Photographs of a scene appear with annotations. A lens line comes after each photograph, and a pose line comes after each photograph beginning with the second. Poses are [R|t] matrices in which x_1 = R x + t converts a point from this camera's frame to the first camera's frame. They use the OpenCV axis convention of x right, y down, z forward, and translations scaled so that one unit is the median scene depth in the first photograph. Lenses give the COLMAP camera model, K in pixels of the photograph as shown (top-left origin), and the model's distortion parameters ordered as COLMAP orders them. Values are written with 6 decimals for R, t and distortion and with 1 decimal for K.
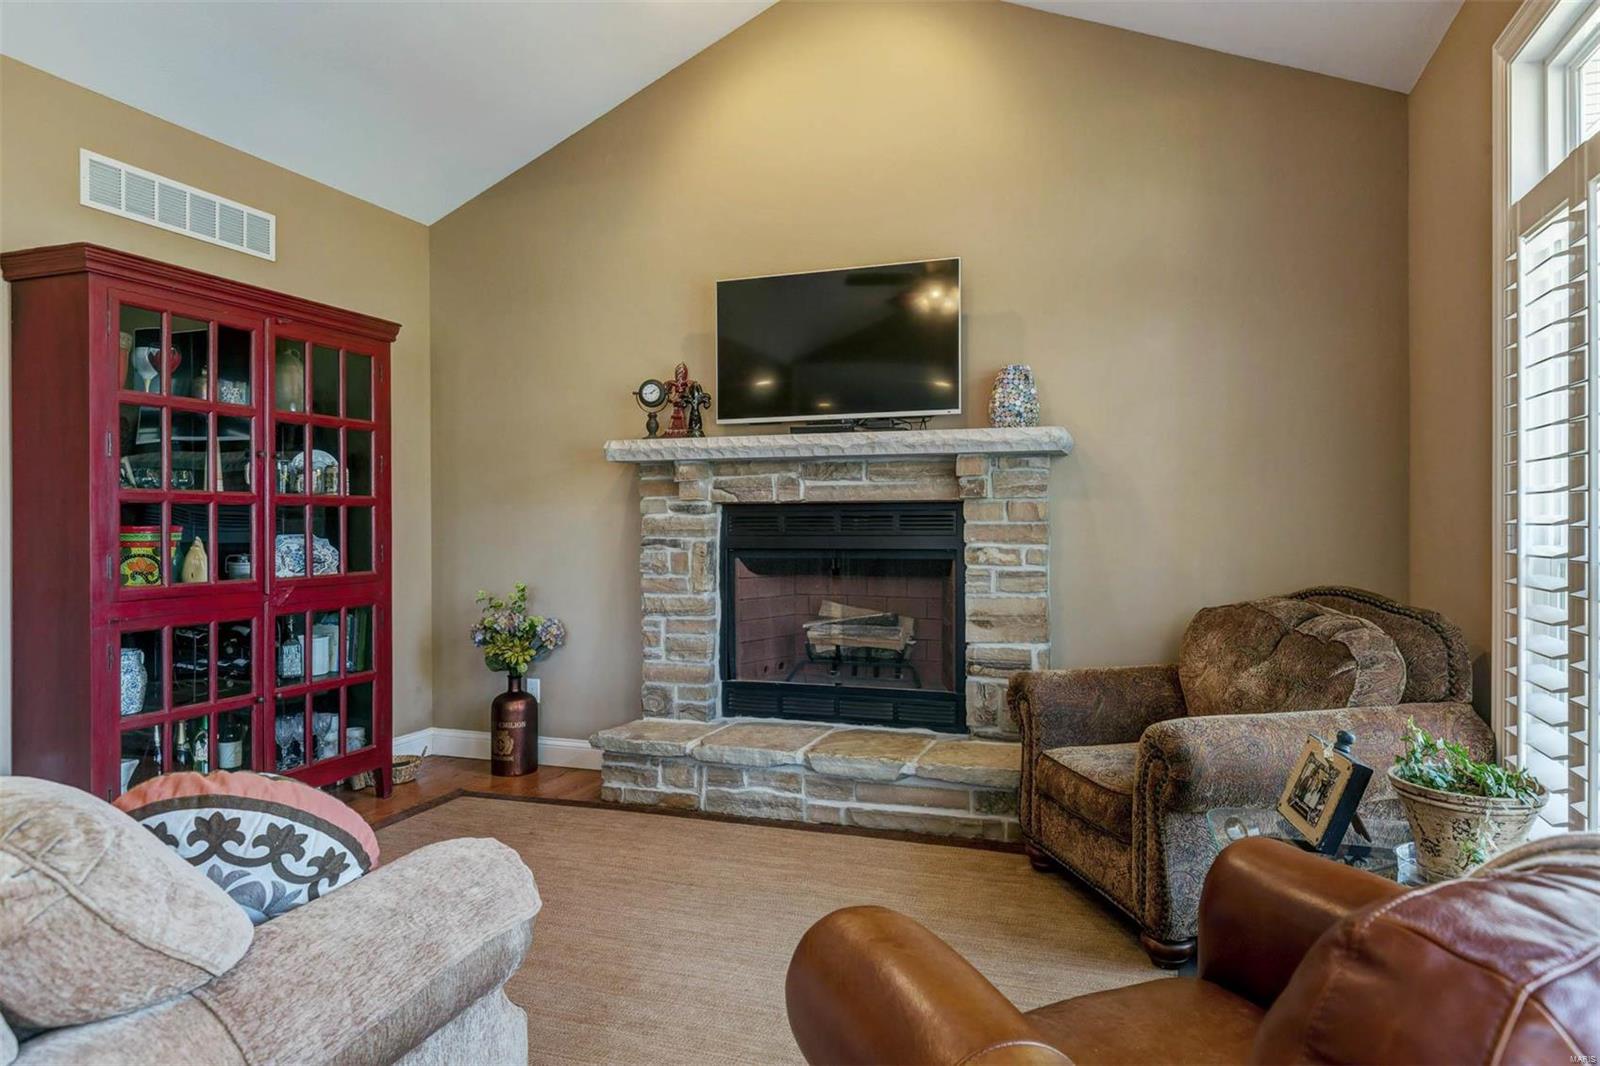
lens RADIAL K [[1008.6, 0, 797.5], [0, 1008.6, 523.8], [0, 0, 1]] dist [0.006165, 0.005780]
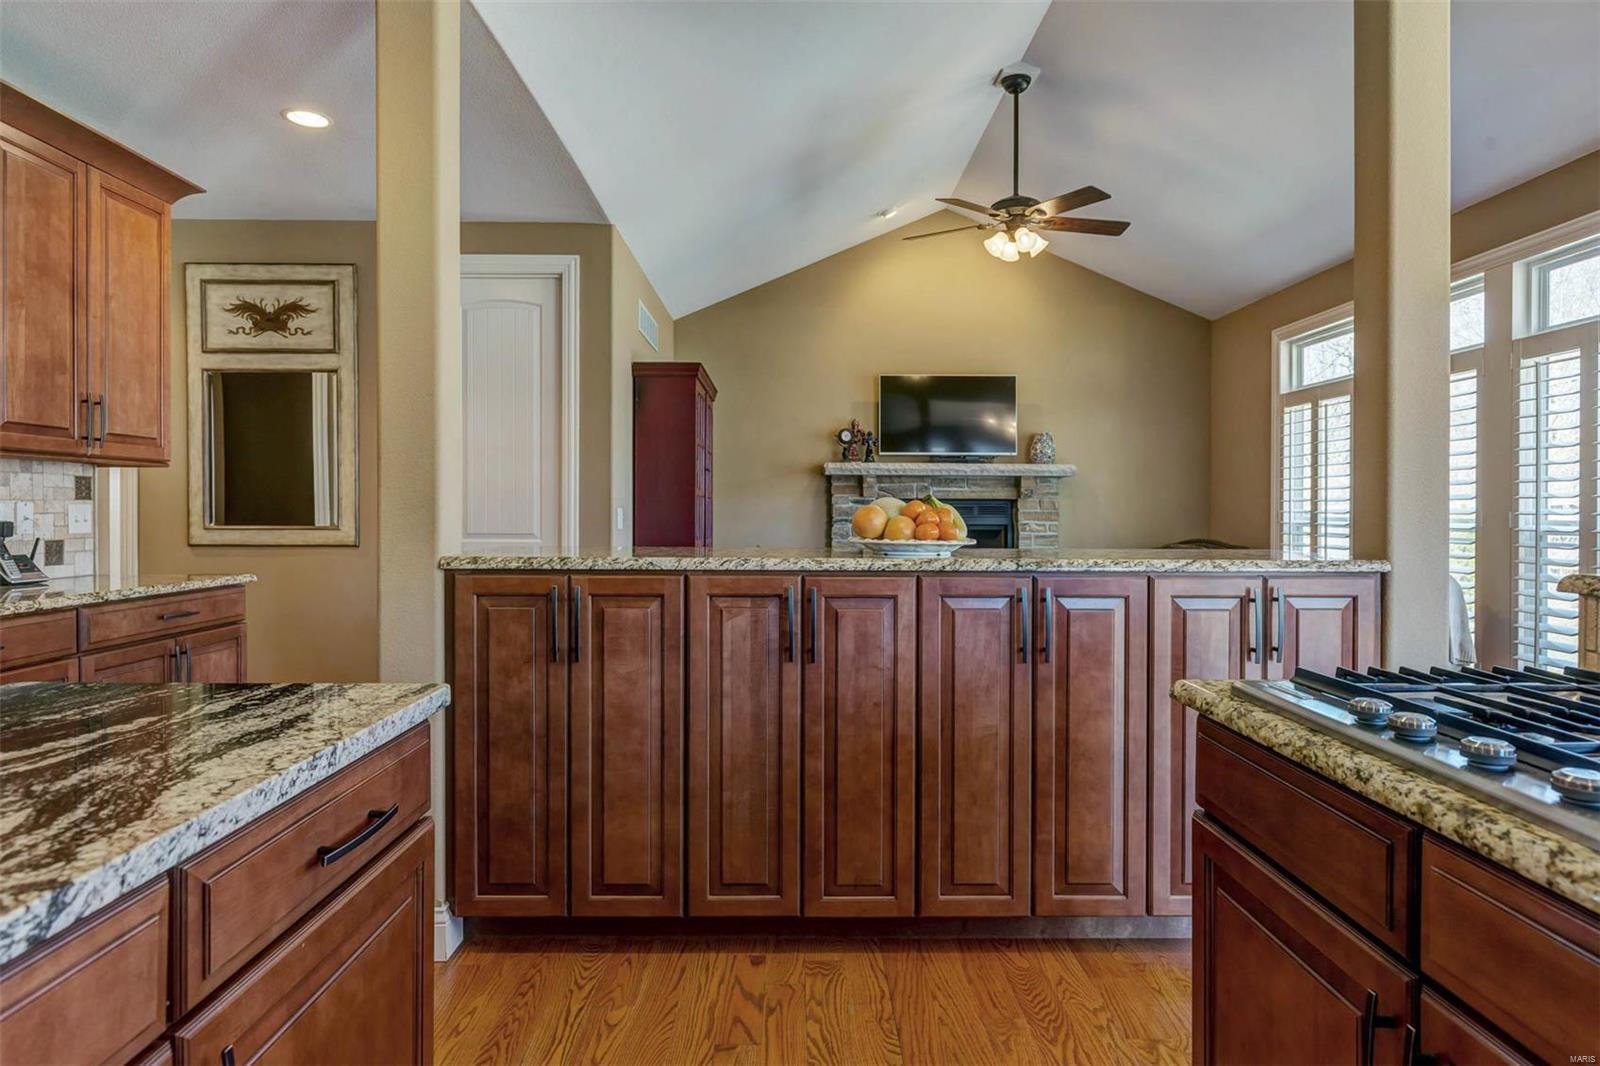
lens RADIAL K [[943.8, 0, 803.2], [0, 943.8, 510.5], [0, 0, 1]] dist [0.003029, -0.000092]
pose [[0.934963, 0.005832, 0.354698, -0.861002], [-0.006286, 0.999980, 0.000127, 0.001022], [-0.354690, -0.002348, 0.934981, -0.561067]]
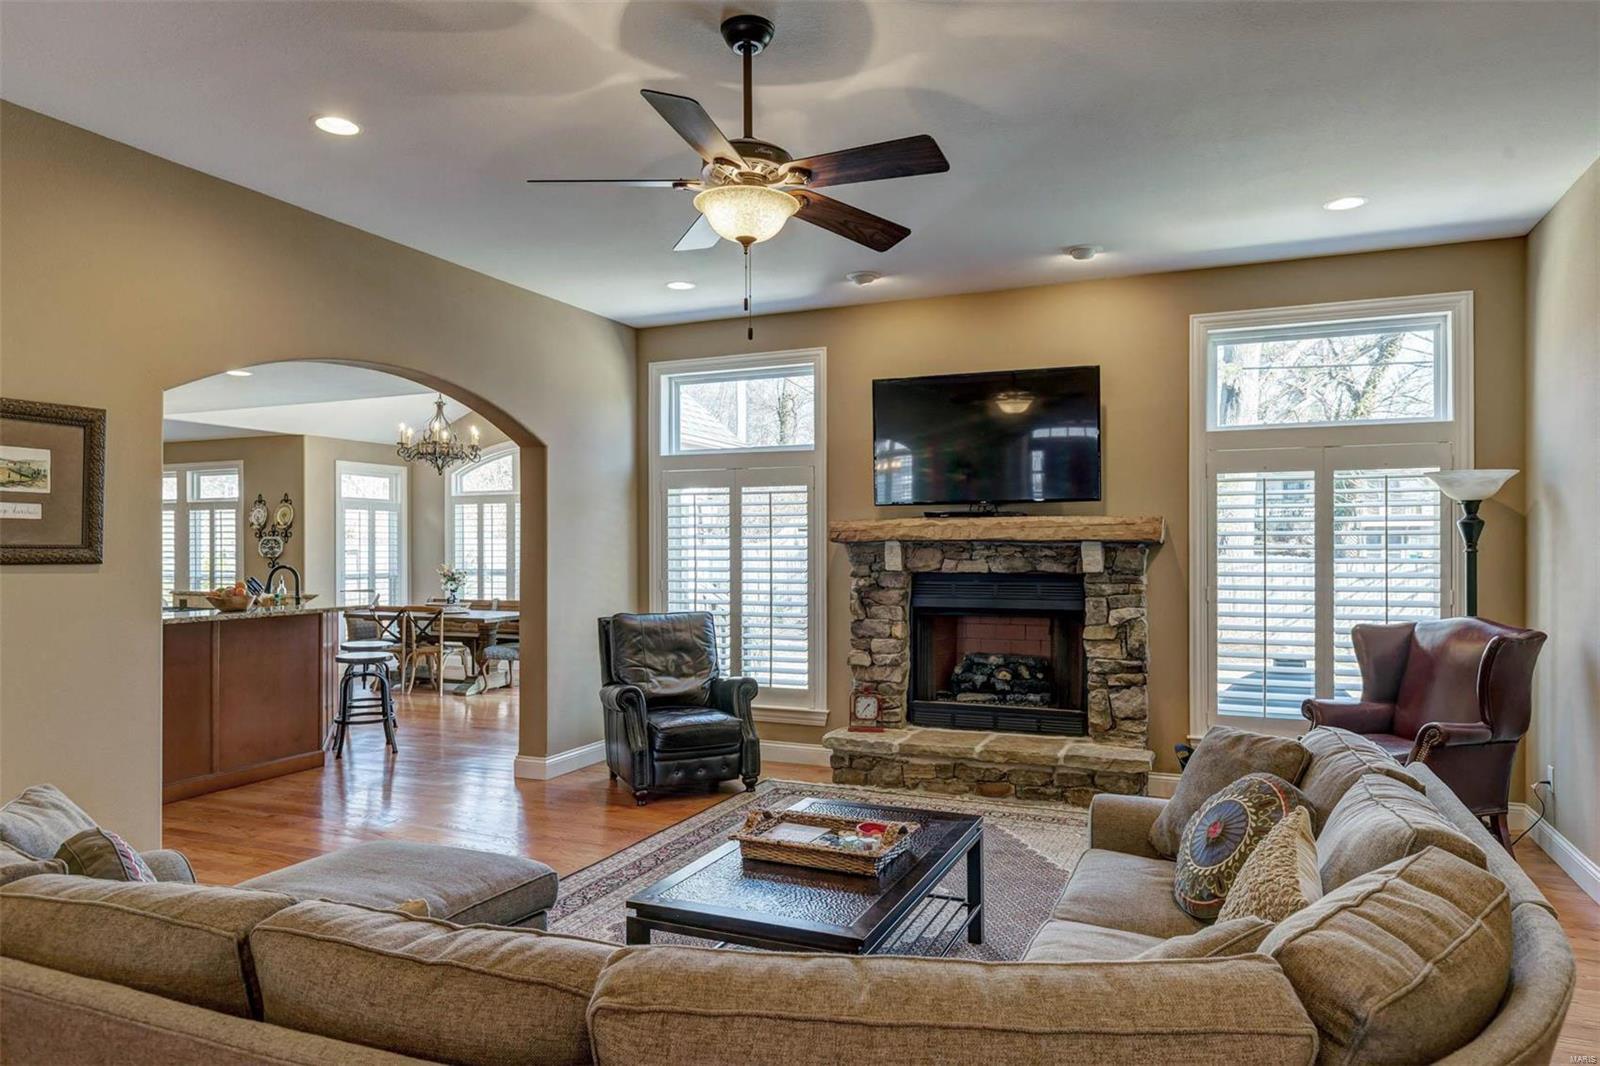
lens RADIAL K [[1008.6, 0, 810.9], [0, 1008.6, 554.9], [0, 0, 1]] dist [0.006165, 0.005780]
pose [[0.065150, -0.006228, 0.997856, -2.476098], [0.000249, 0.999981, 0.006225, -0.063702], [-0.997875, -0.000157, 0.065150, -1.794331]]
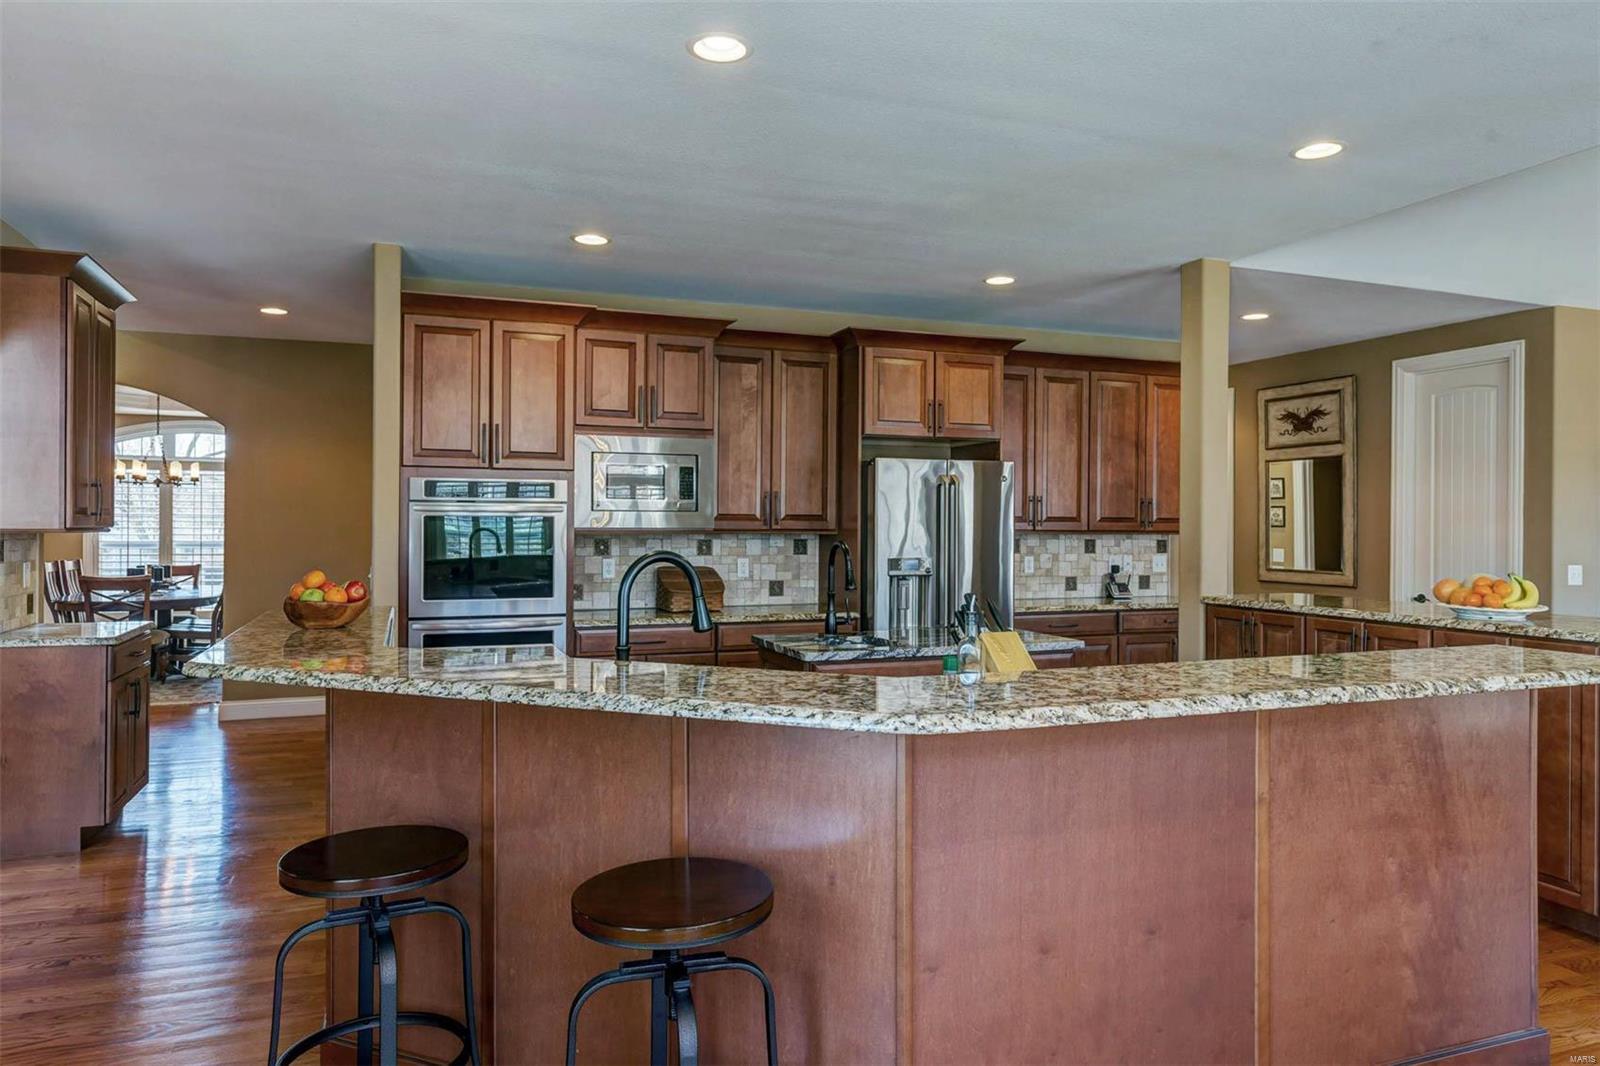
lens RADIAL K [[1060.7, 0, 800.2], [0, 1060.7, 526.7], [0, 0, 1]] dist [0.005513, 0.002140]
pose [[0.657808, 0.009601, -0.753124, -0.234615], [-0.009335, 0.999946, 0.004594, -0.052012], [0.753128, 0.004009, 0.657862, -1.115309]]
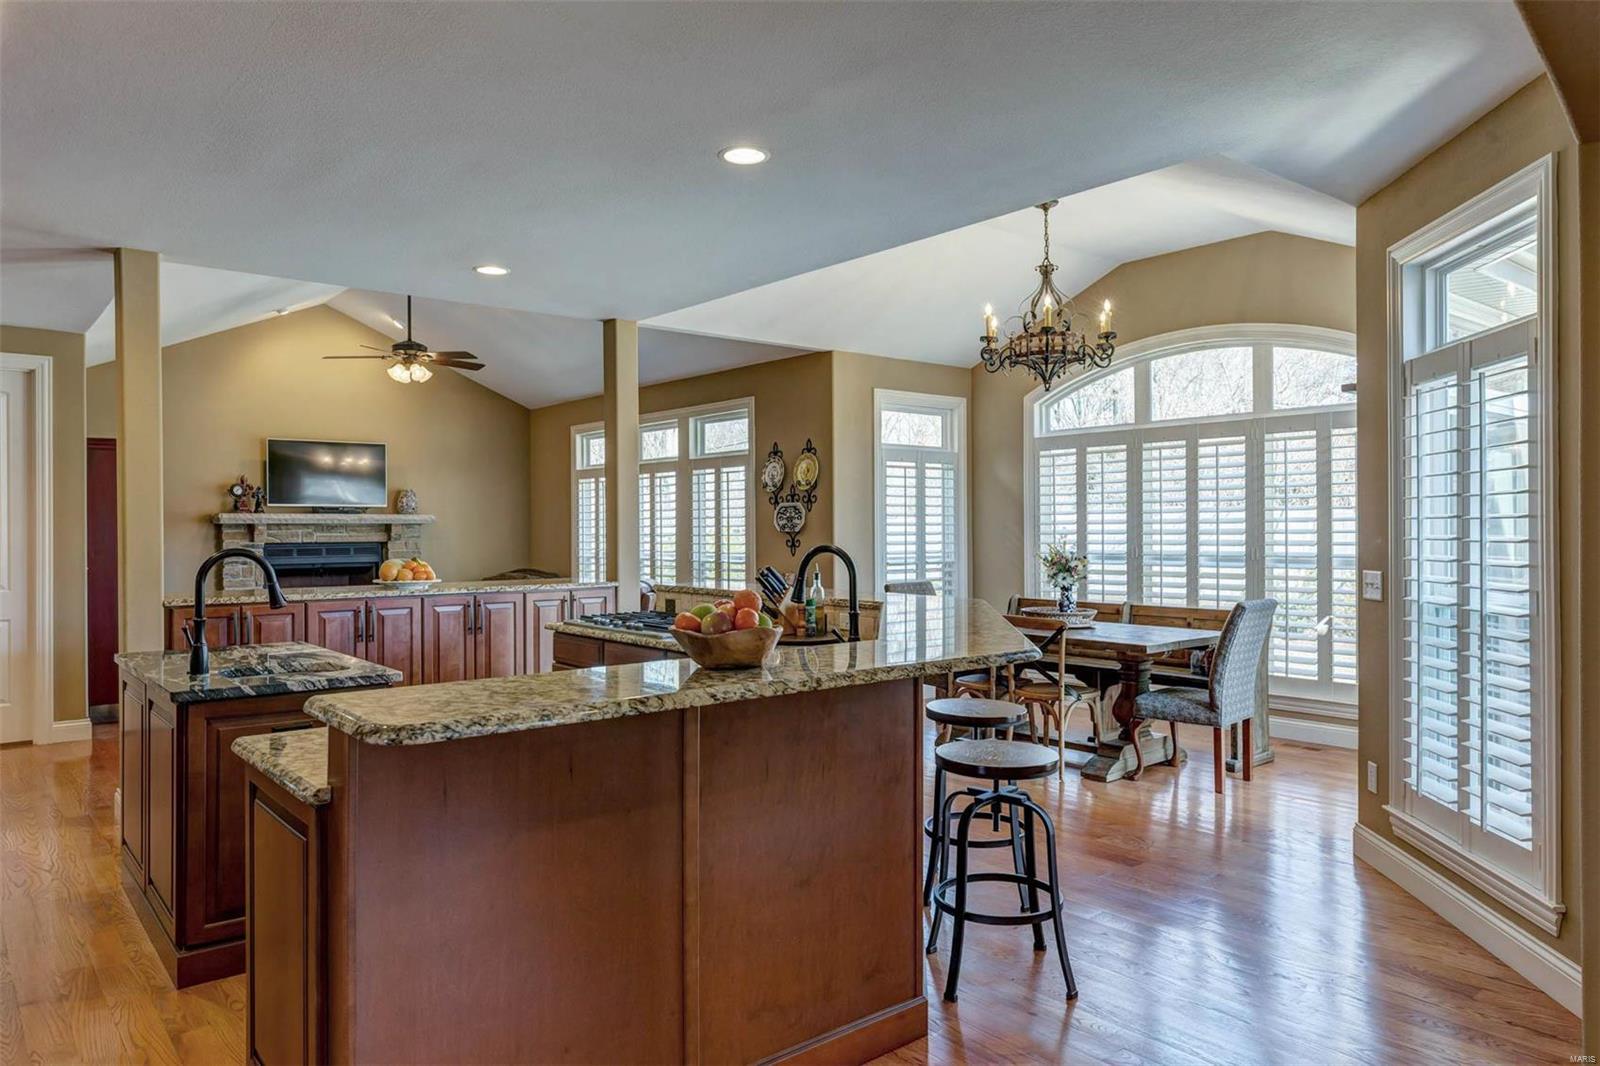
lens RADIAL K [[1060.7, 0, 804.4], [0, 1060.7, 528.4], [0, 0, 1]] dist [0.005513, 0.002140]
pose [[0.505746, -0.000750, 0.862682, -1.543963], [0.004849, 0.999986, -0.001973, -0.045058], [-0.862669, 0.005181, 0.505743, -1.188740]]
